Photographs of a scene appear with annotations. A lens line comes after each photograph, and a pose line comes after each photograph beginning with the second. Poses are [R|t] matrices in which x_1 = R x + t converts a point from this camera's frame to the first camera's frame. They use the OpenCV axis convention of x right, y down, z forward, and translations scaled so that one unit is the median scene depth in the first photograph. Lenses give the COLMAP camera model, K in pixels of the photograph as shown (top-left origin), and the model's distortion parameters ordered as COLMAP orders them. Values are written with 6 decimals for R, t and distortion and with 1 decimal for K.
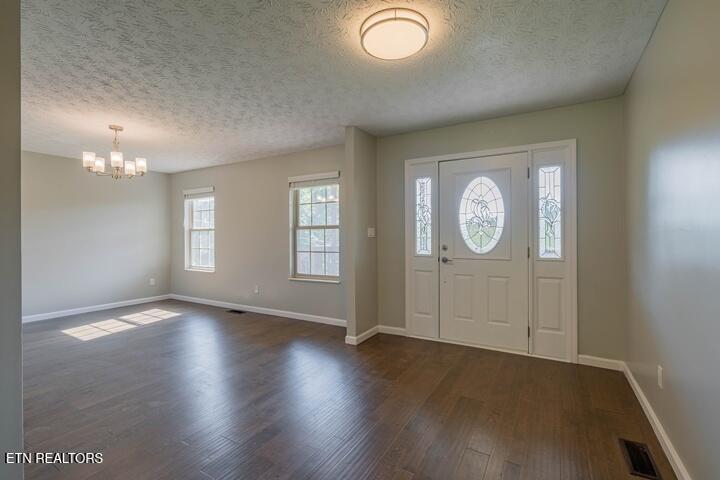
lens RADIAL K [[328.7, 0, 363.4], [0, 328.7, 238.9], [0, 0, 1]] dist [-0.009707, -0.000446]
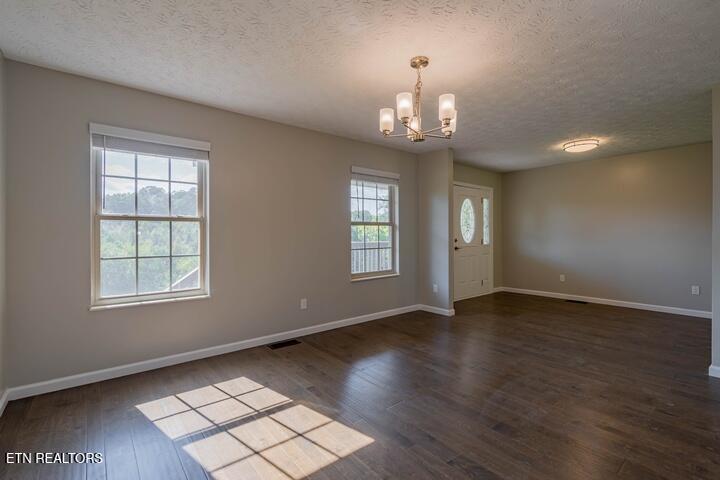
lens RADIAL K [[328.7, 0, 363.4], [0, 328.7, 238.9], [0, 0, 1]] dist [-0.009707, -0.000446]
pose [[0.345073, -0.015054, 0.938455, -1.082273], [0.004455, 0.999886, 0.014401, -0.004615], [-0.938565, -0.000788, 0.345101, 0.682688]]
